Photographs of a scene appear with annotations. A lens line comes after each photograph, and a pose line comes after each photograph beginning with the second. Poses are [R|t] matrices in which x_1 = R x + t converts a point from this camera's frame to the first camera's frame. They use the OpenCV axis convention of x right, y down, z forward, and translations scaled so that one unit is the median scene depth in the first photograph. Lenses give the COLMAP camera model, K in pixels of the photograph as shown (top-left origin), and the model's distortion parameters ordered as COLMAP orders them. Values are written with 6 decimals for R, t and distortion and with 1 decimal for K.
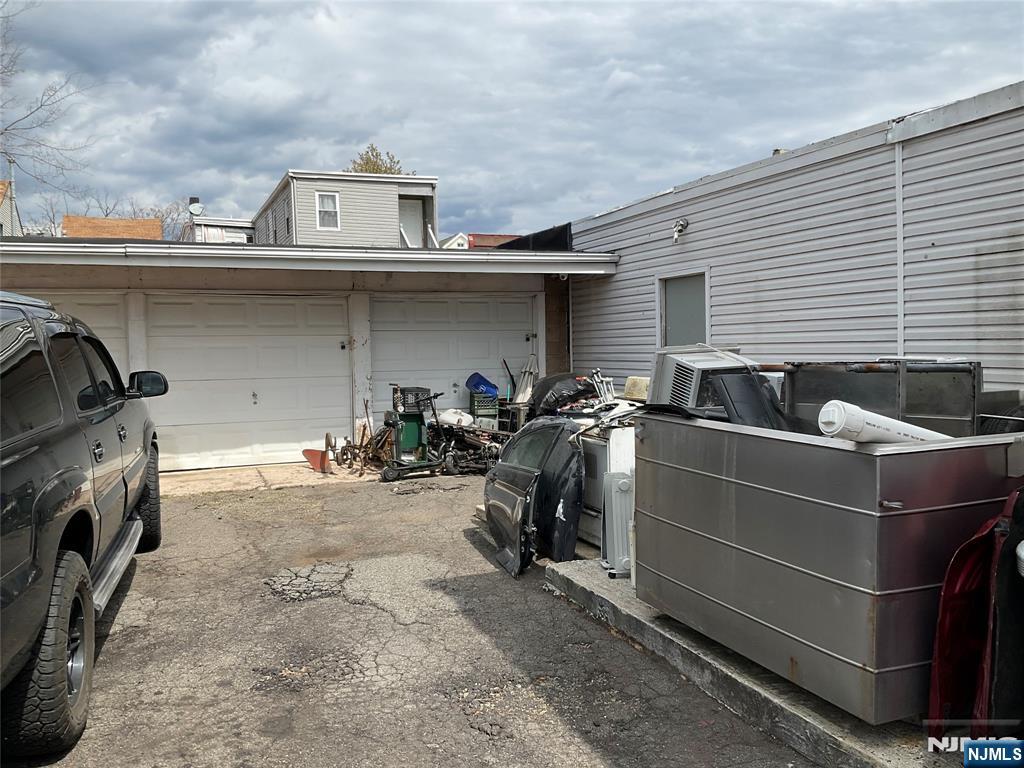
lens RADIAL K [[875.7, 0, 512.0], [0, 875.7, 384.0], [0, 0, 1]] dist [-0.005704, -0.007667]
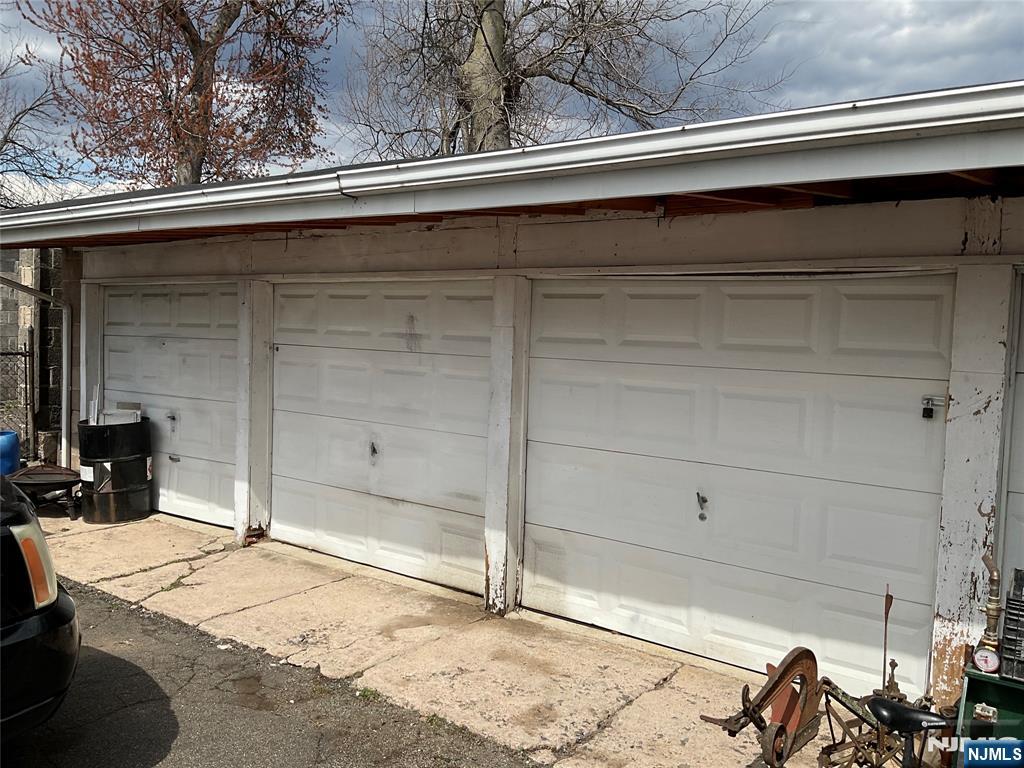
lens RADIAL K [[875.7, 0, 512.0], [0, 875.7, 384.0], [0, 0, 1]] dist [-0.005704, -0.007667]
pose [[0.426833, 0.068522, -0.901731, 0.064461], [-0.101003, 0.994499, 0.027761, -0.049313], [0.898672, 0.079228, 0.431406, 0.723866]]
